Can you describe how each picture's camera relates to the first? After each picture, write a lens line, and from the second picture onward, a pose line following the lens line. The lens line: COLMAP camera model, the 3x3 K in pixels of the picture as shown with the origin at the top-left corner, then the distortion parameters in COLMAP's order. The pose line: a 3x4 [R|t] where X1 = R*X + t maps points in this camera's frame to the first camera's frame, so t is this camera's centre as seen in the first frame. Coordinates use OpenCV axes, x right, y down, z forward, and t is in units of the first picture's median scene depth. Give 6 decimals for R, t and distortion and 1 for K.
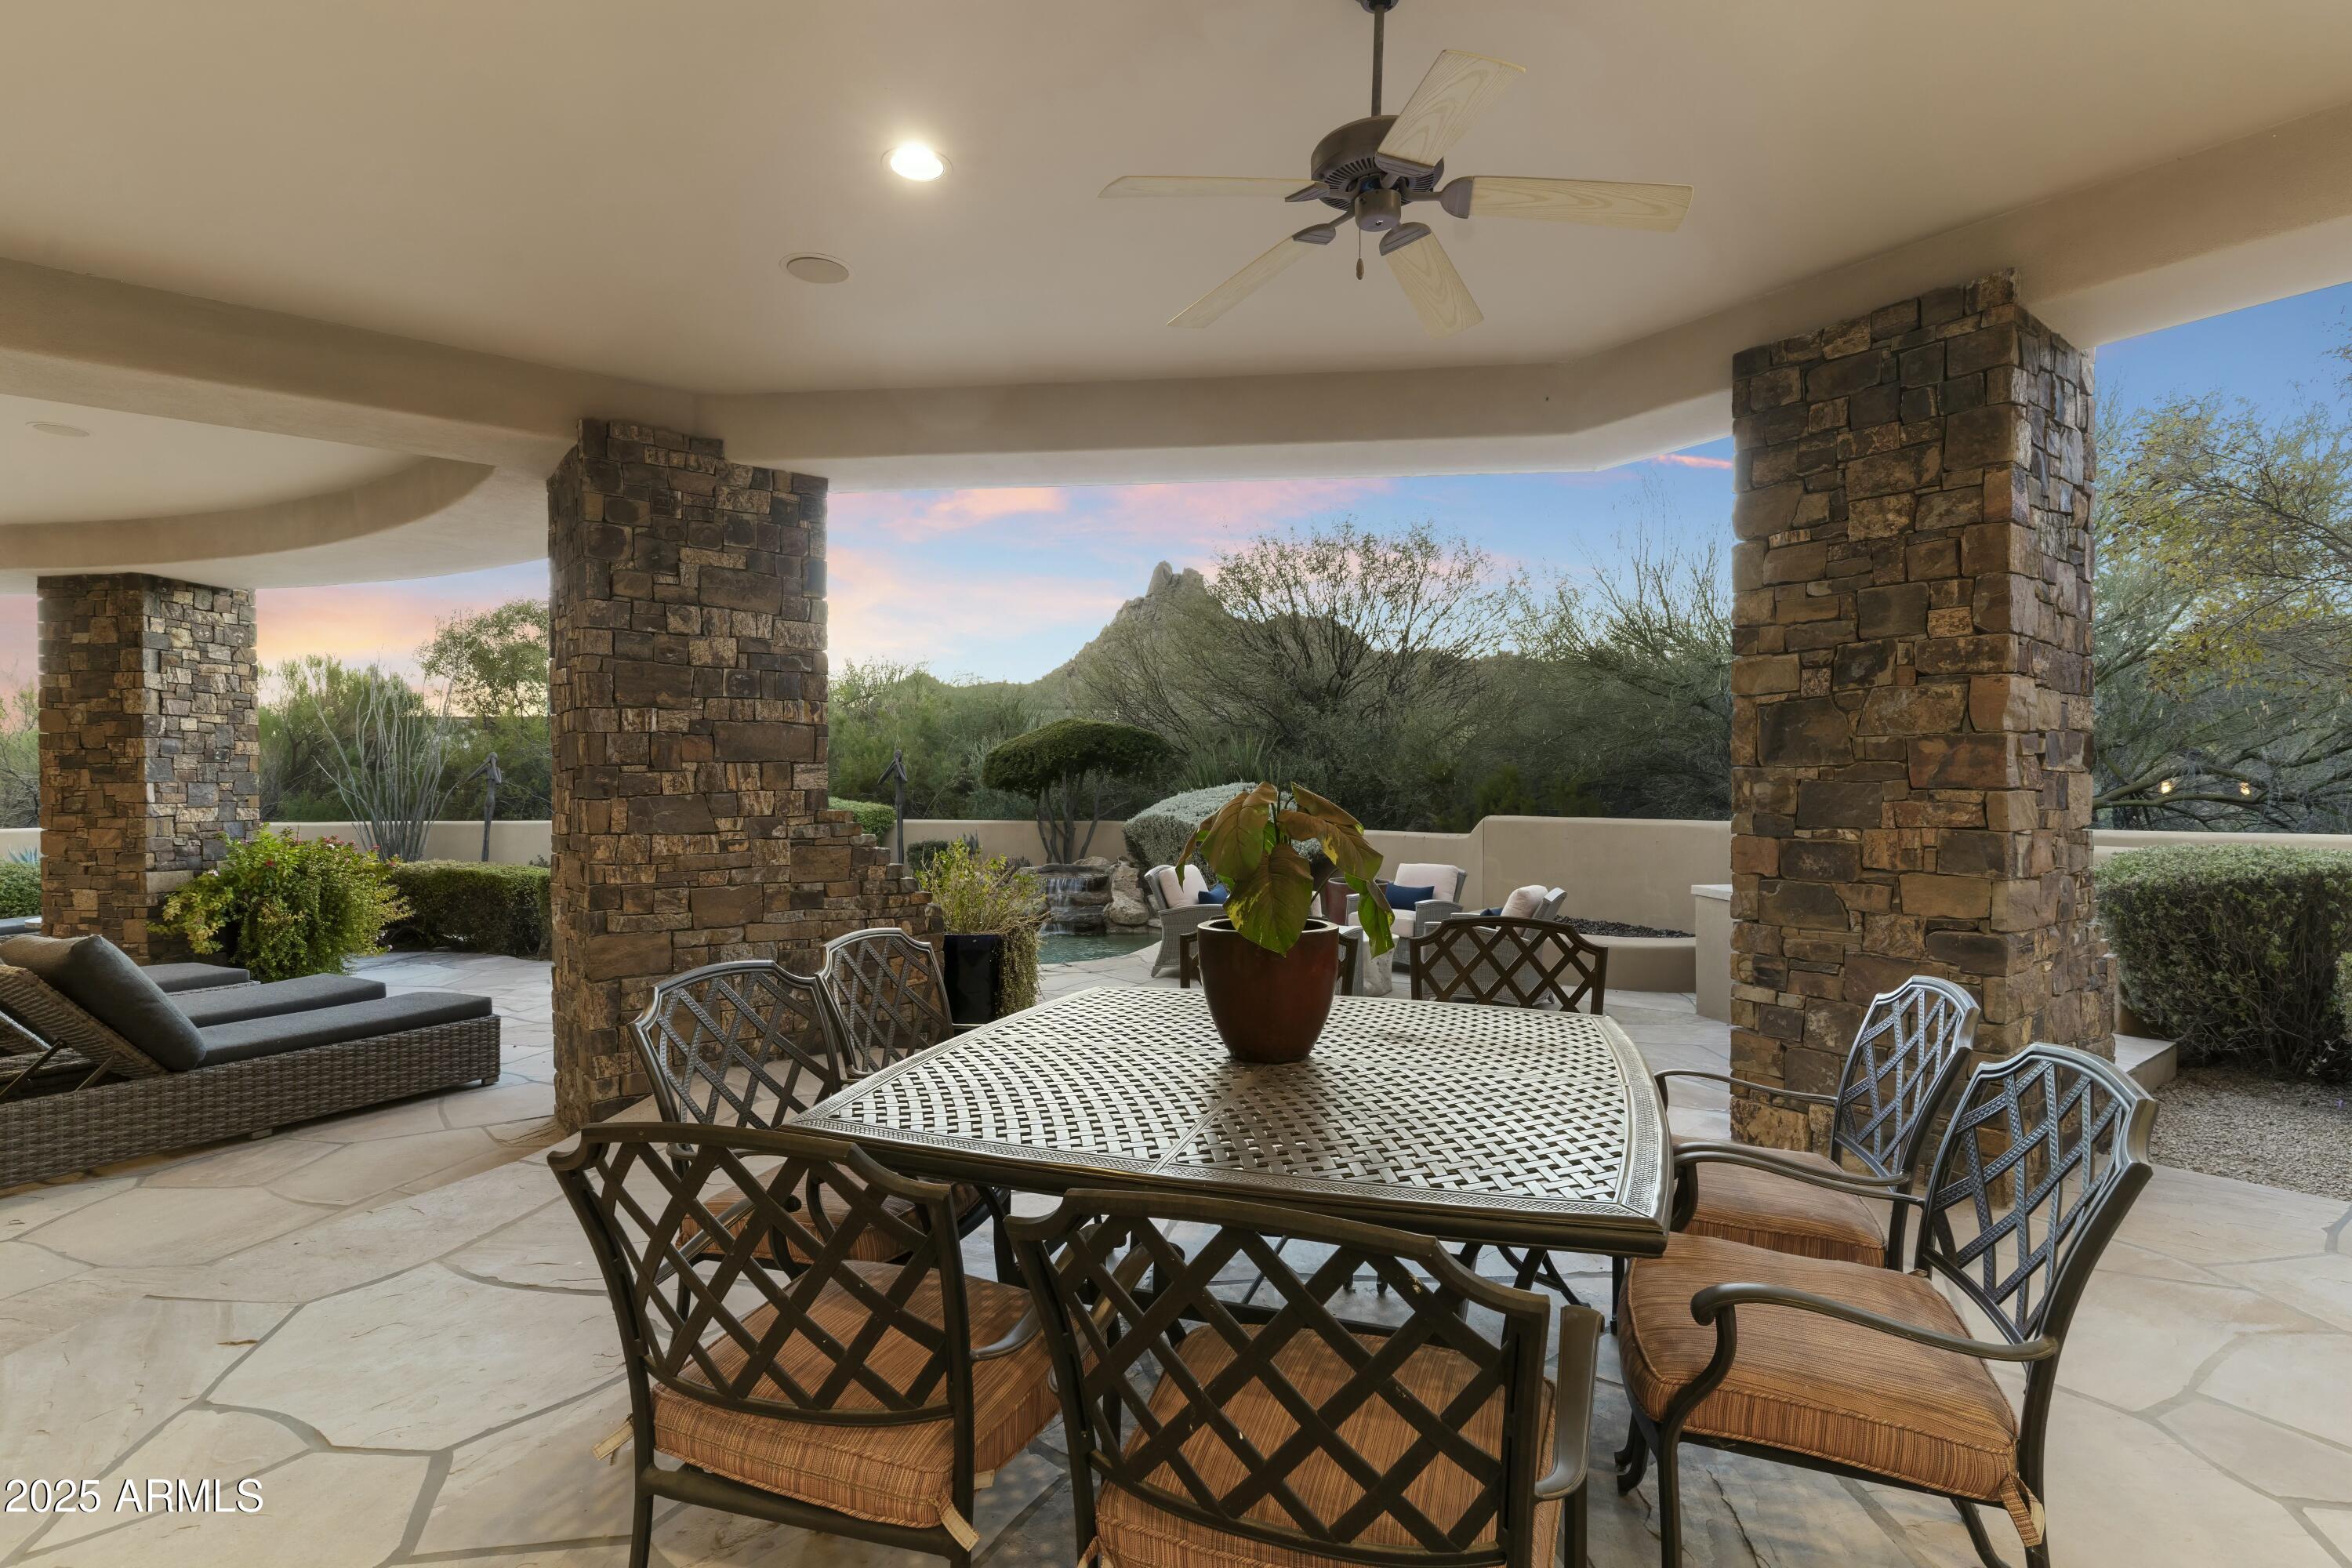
lens RADIAL K [[1118.0, 0, 1177.6], [0, 1118.0, 796.6], [0, 0, 1]] dist [0.000336, 0.000011]
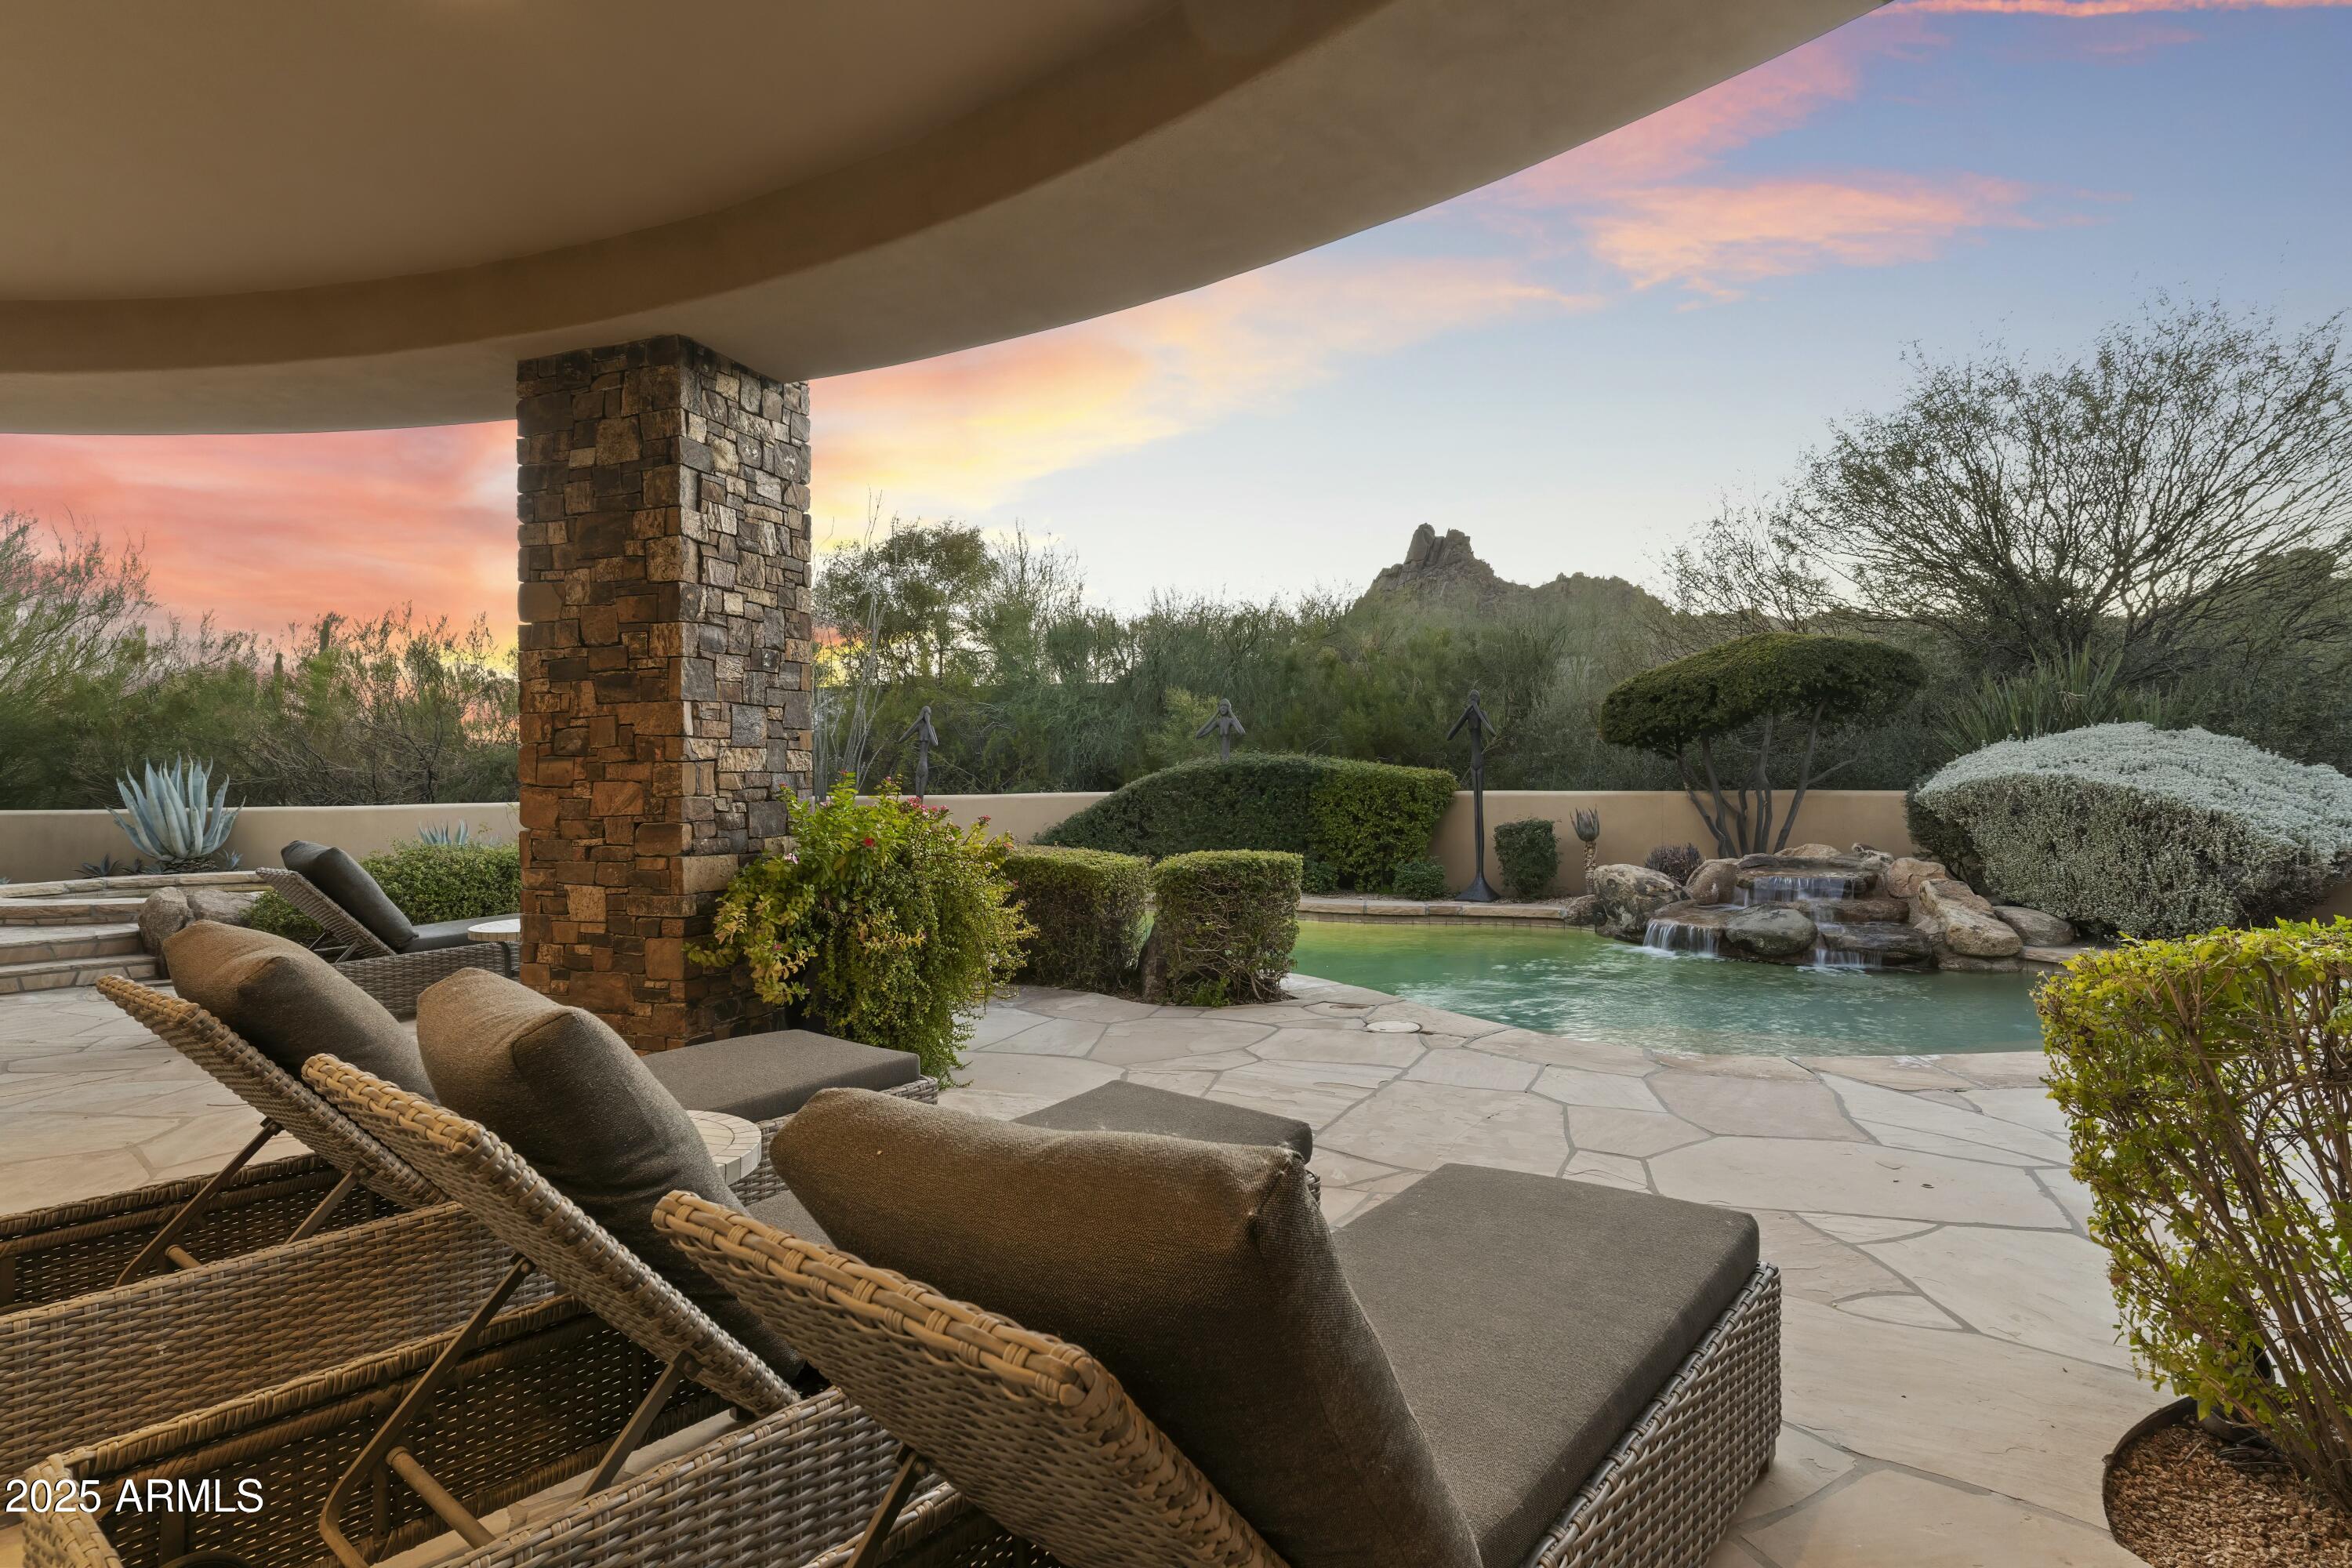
lens RADIAL K [[1211.6, 0, 1177.3], [0, 1211.6, 767.2], [0, 0, 1]] dist [-0.001895, -0.000320]
pose [[0.977236, -0.009067, -0.211963, -0.537055], [0.006142, 0.999877, -0.014453, 0.031848], [0.212068, 0.012822, 0.977171, 0.442505]]
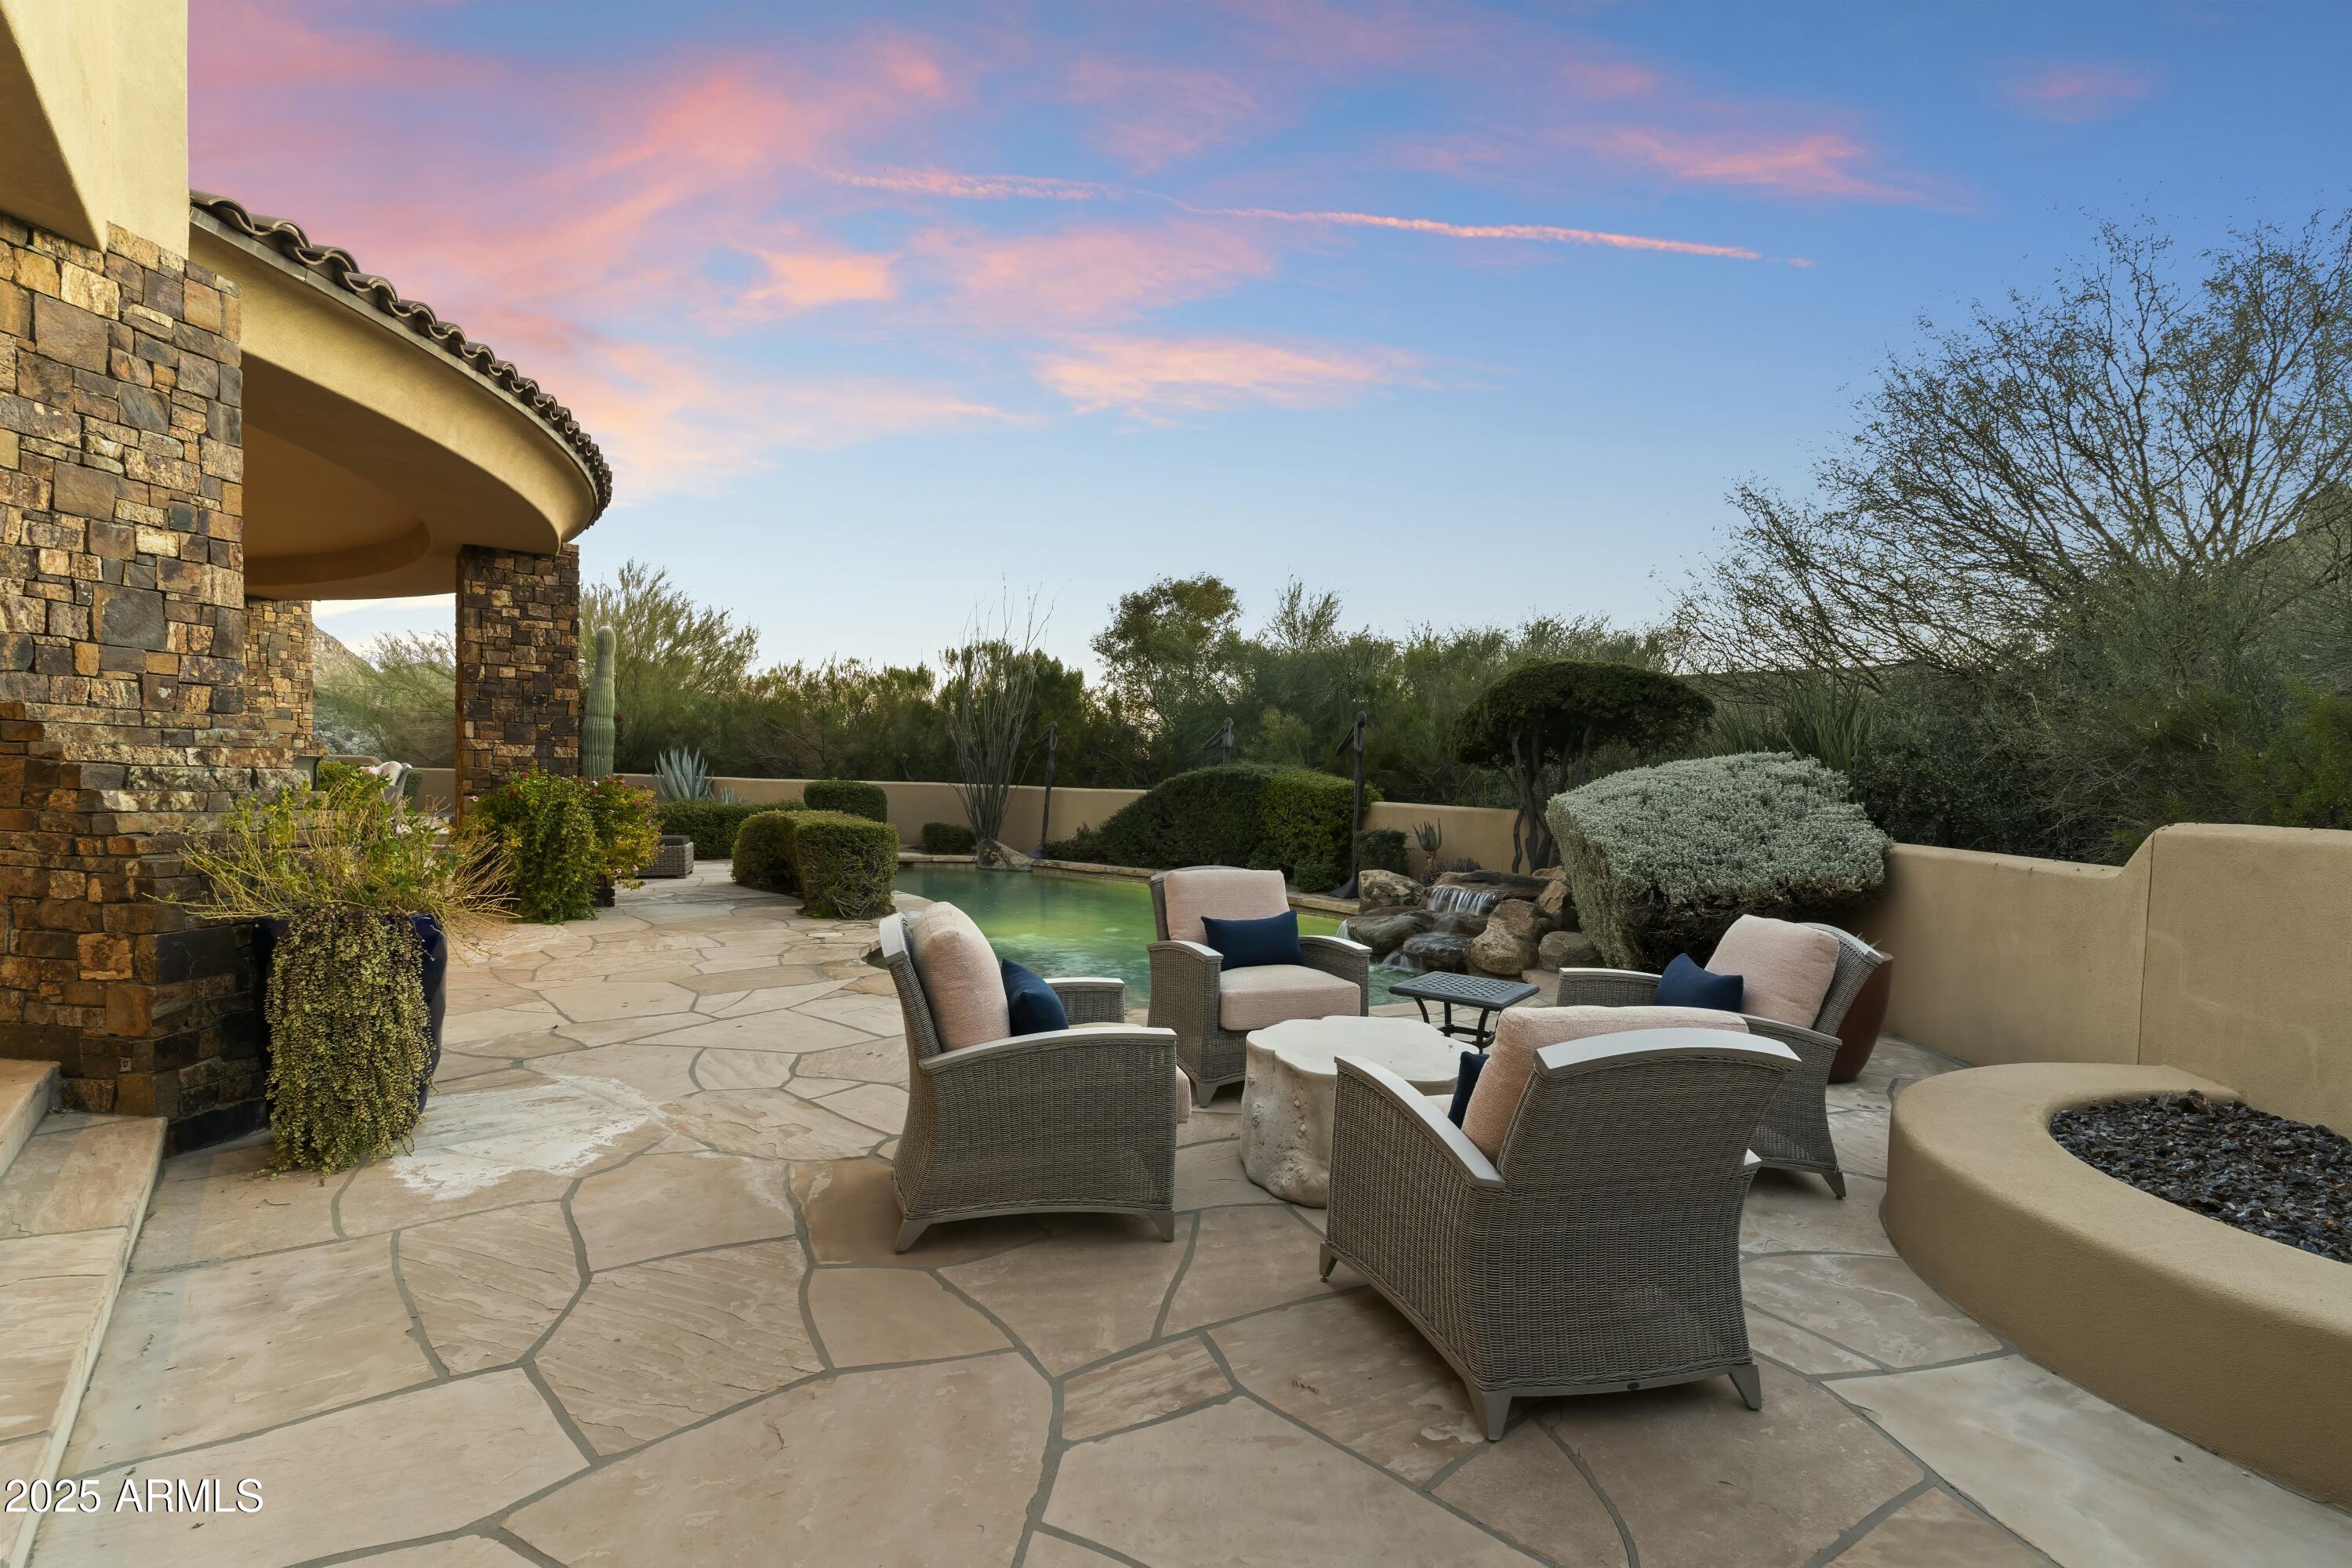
lens RADIAL K [[1133.1, 0, 1185.9], [0, 1133.1, 776.6], [0, 0, 1]] dist [0.001622, 0.000587]
pose [[0.692080, 0.023242, -0.721446, 0.471568], [-0.037354, 0.999295, -0.003641, 0.022464], [0.720853, 0.029469, 0.692461, 0.711799]]
